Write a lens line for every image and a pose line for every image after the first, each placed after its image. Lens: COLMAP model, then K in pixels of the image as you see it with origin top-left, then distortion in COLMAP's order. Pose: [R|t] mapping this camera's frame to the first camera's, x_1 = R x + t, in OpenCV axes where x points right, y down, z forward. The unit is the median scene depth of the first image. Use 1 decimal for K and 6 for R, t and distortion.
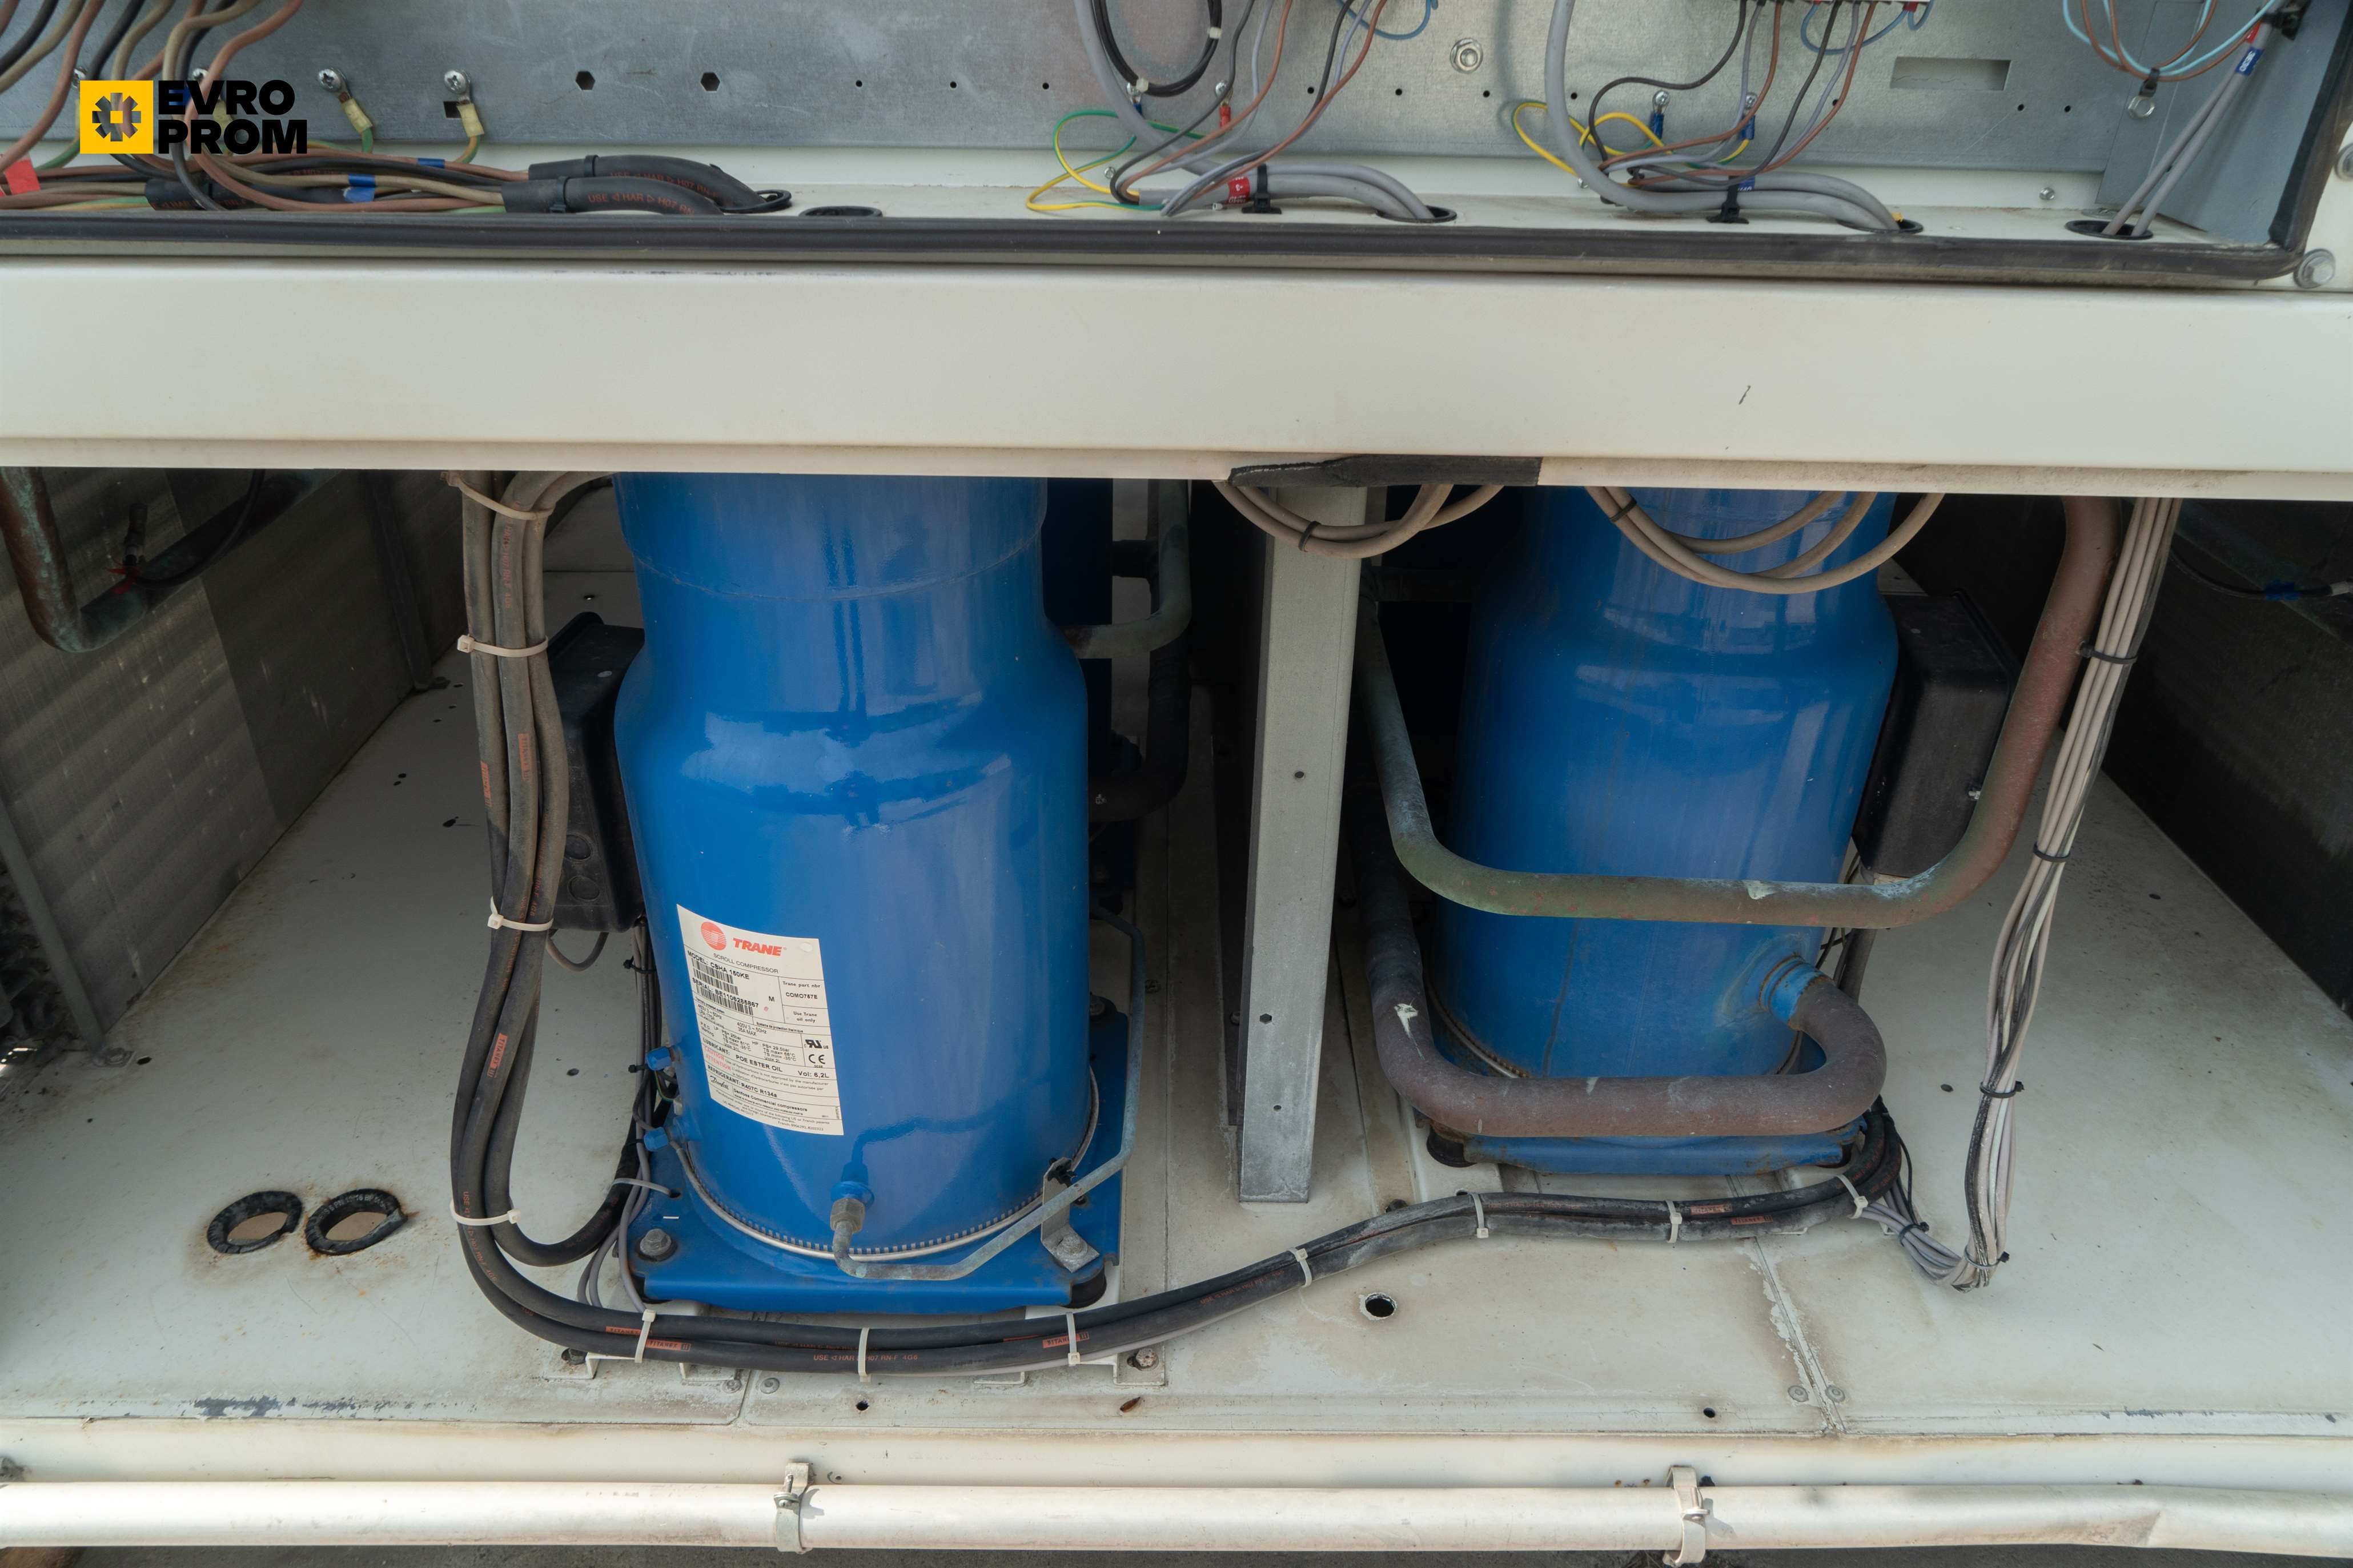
lens RADIAL K [[1623.4, 0, 1176.5], [0, 1623.4, 784.0], [0, 0, 1]] dist [-0.024873, -0.000261]
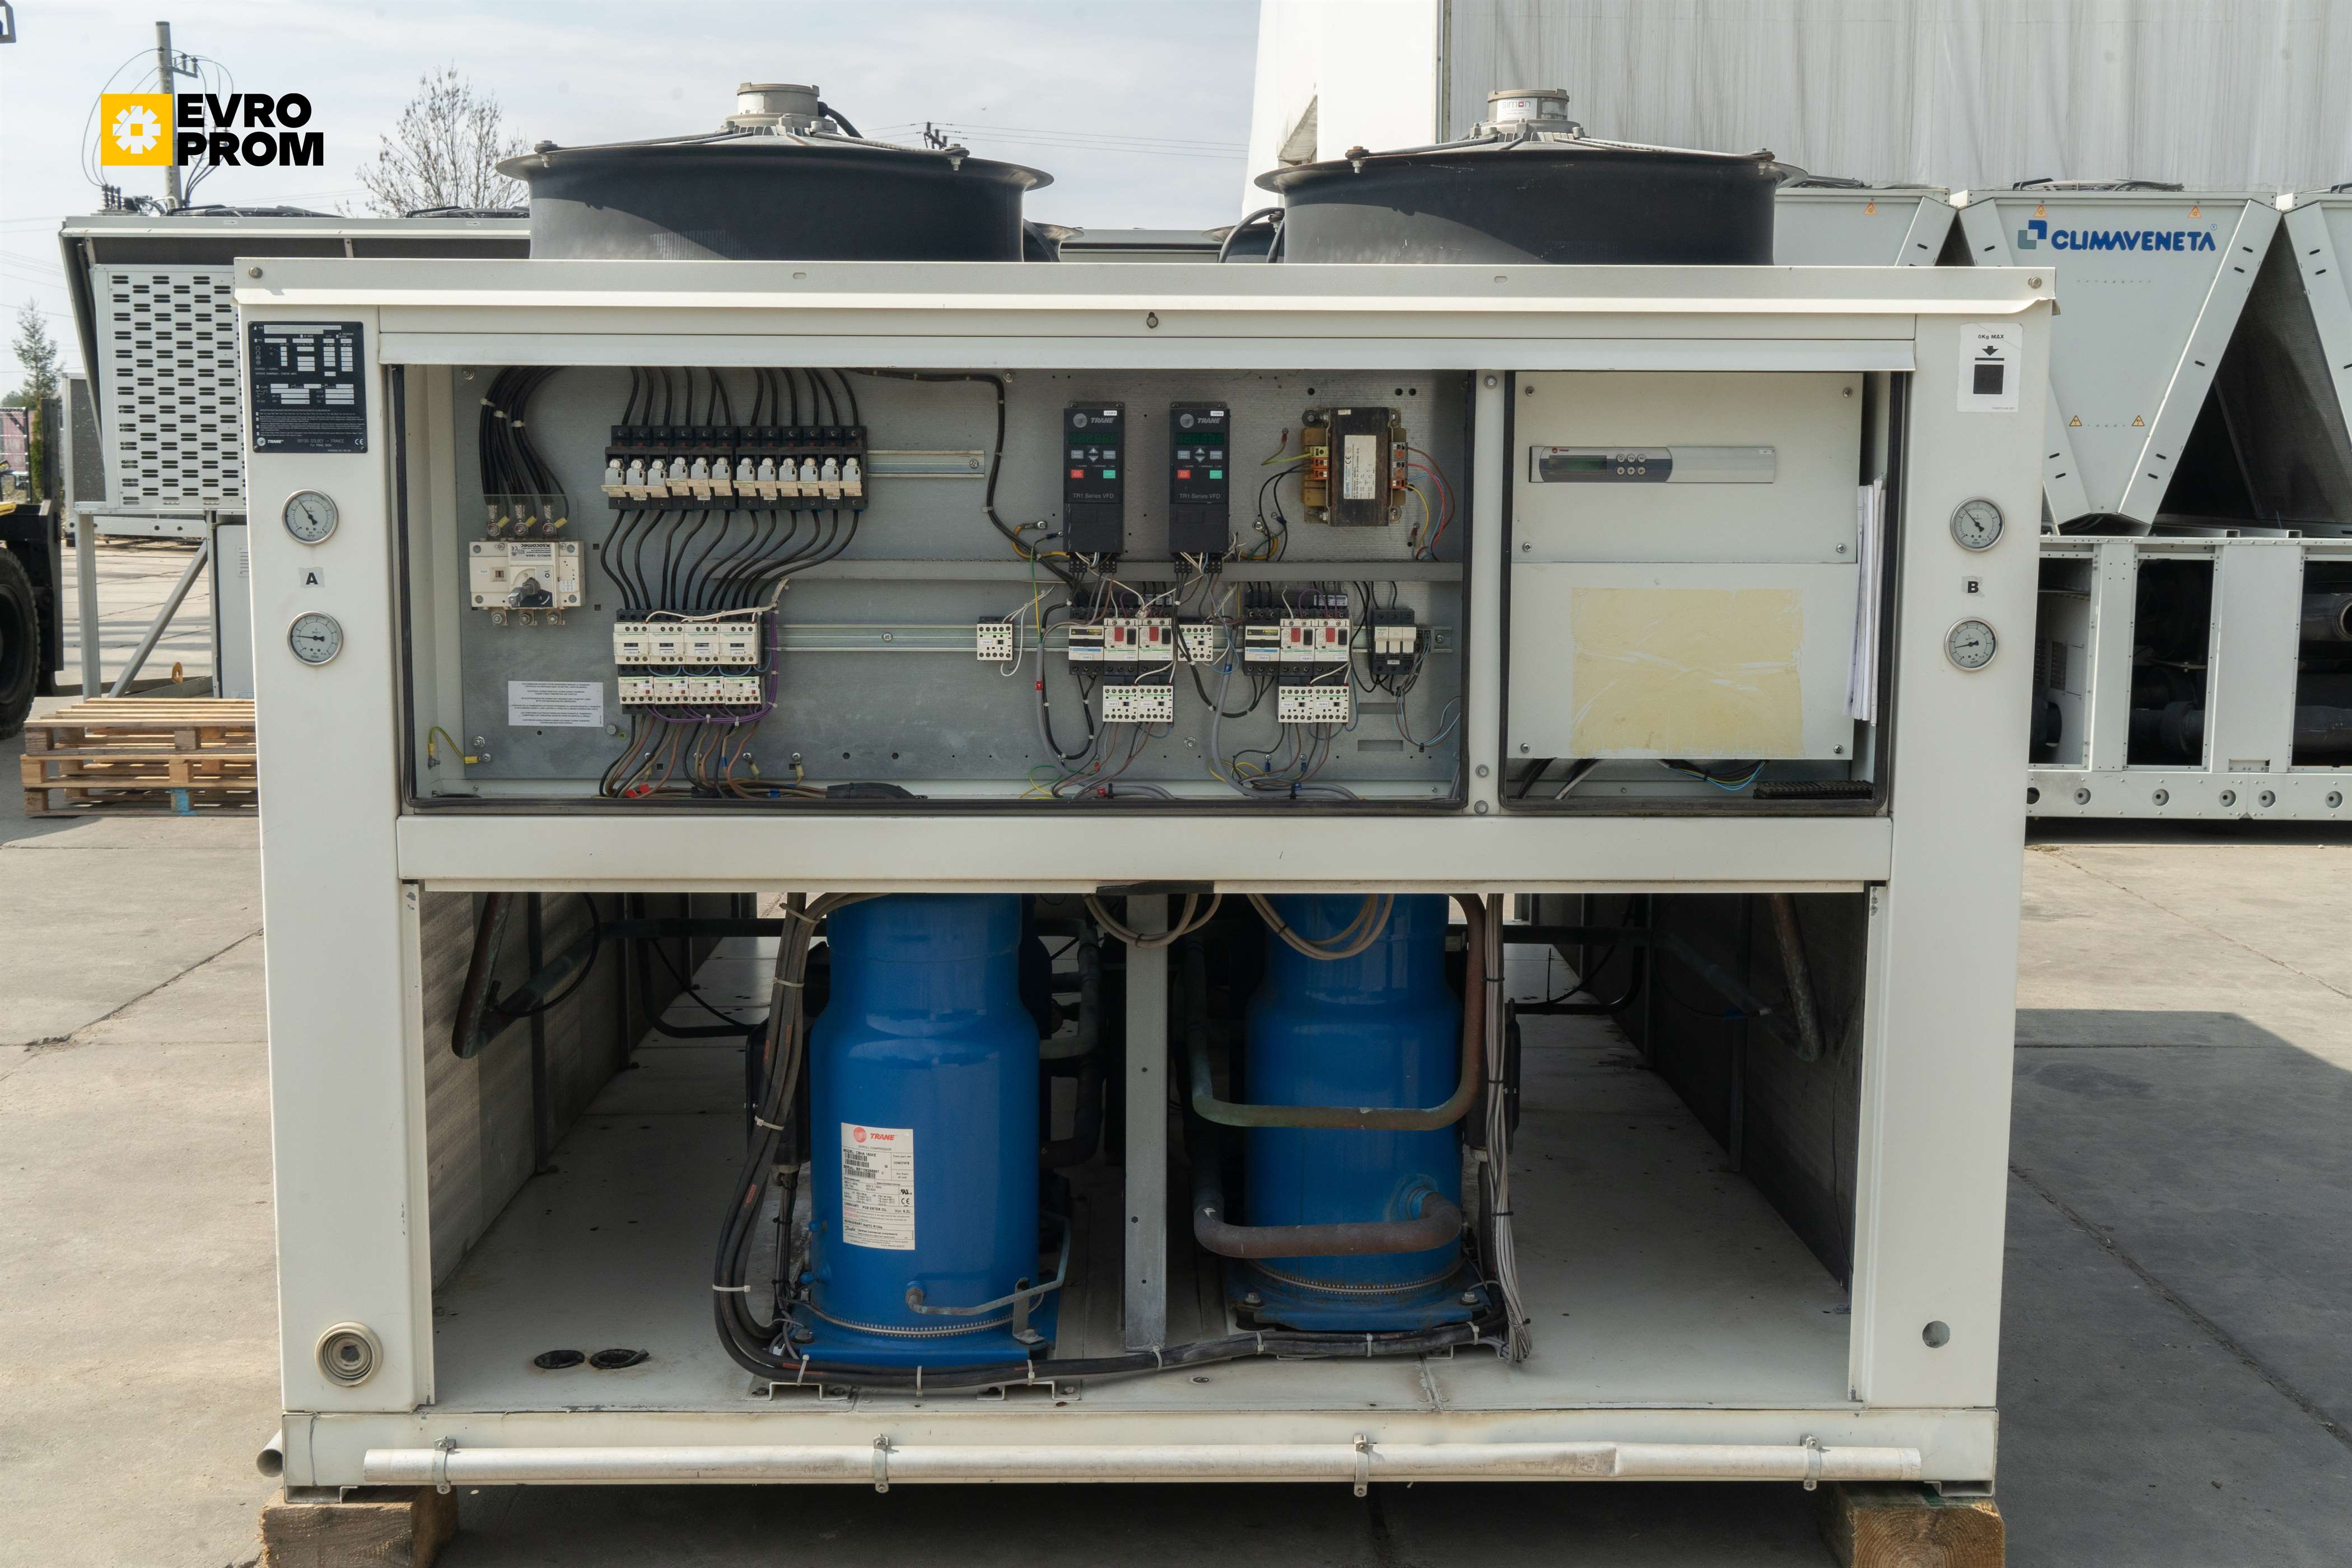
lens RADIAL K [[2491.5, 0, 1176.0], [0, 2491.5, 784.0], [0, 0, 1]] dist [-0.004763, -0.000282]
pose [[0.999806, -0.013682, 0.014168, 0.078367], [0.018120, 0.920889, -0.389405, 0.906683], [-0.007719, 0.389586, 0.920958, -2.066088]]
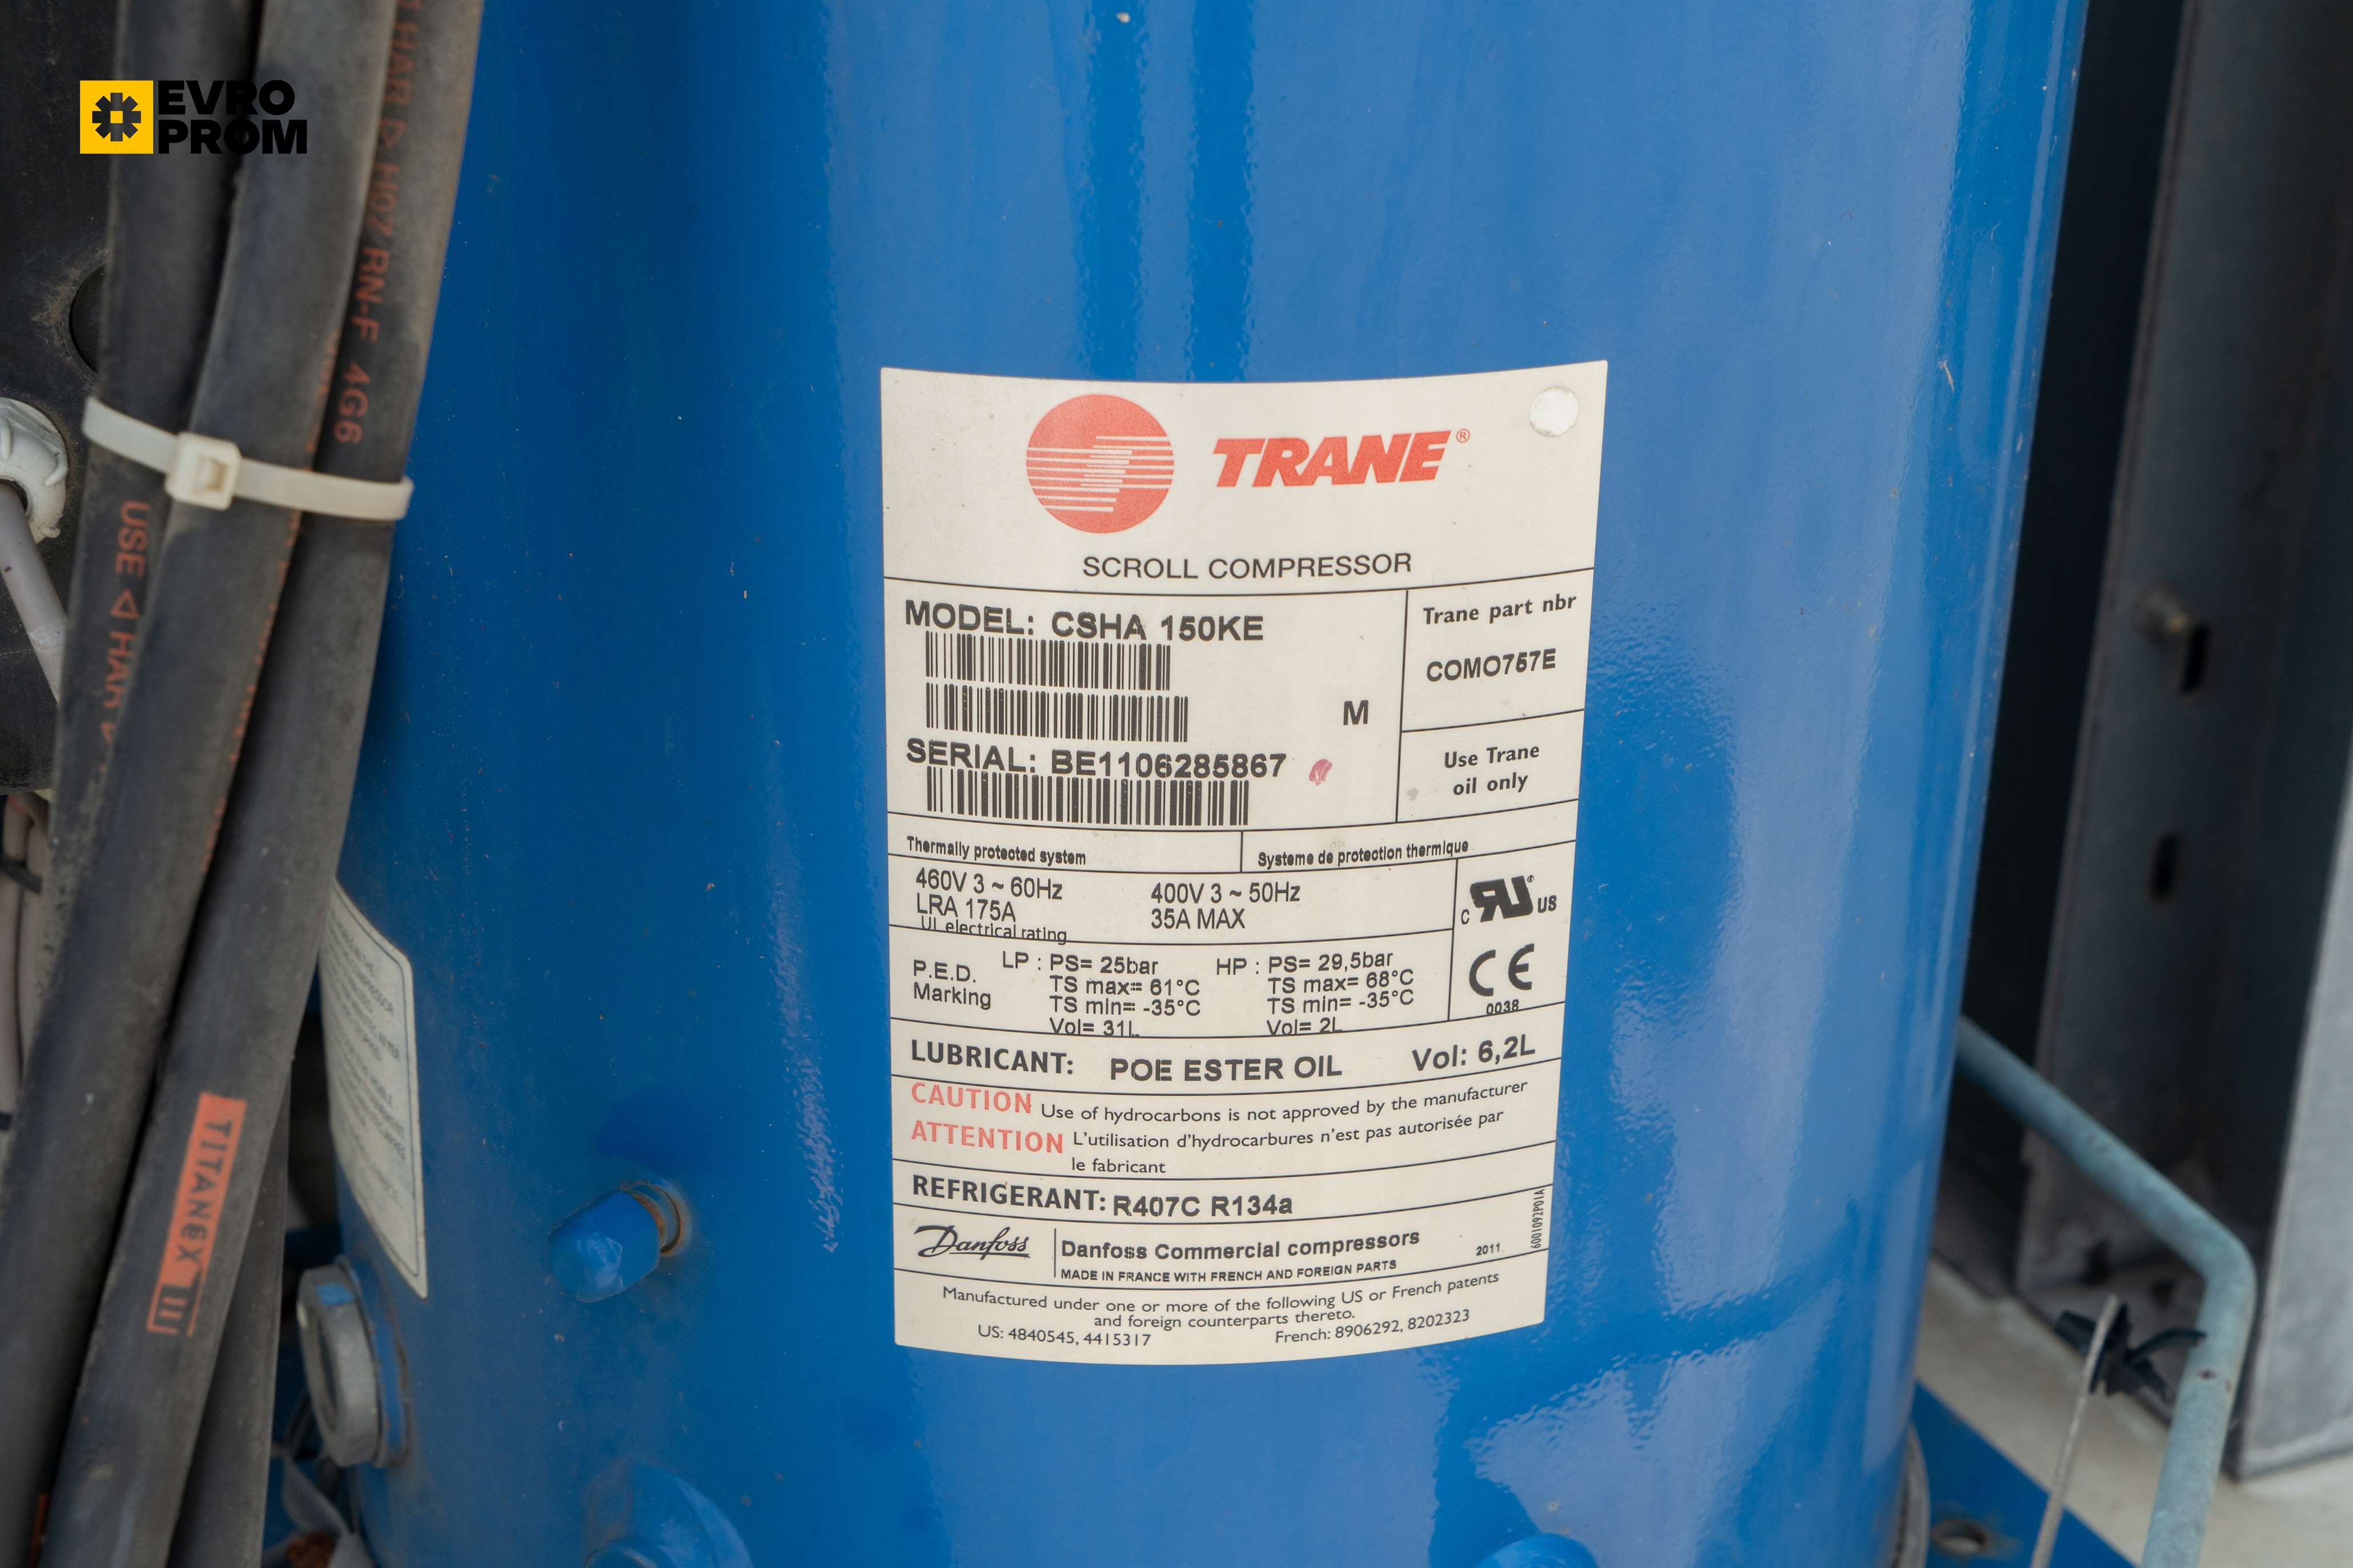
lens RADIAL K [[3933.1, 0, 1176.5], [0, 3933.1, 784.0], [0, 0, 1]] dist [0.039476, 0.013824]
pose [[0.908138, -0.172699, 0.381393, -0.478399], [0.208387, 0.976555, -0.053997, 0.164267], [-0.363126, 0.128514, 0.922834, 0.486986]]
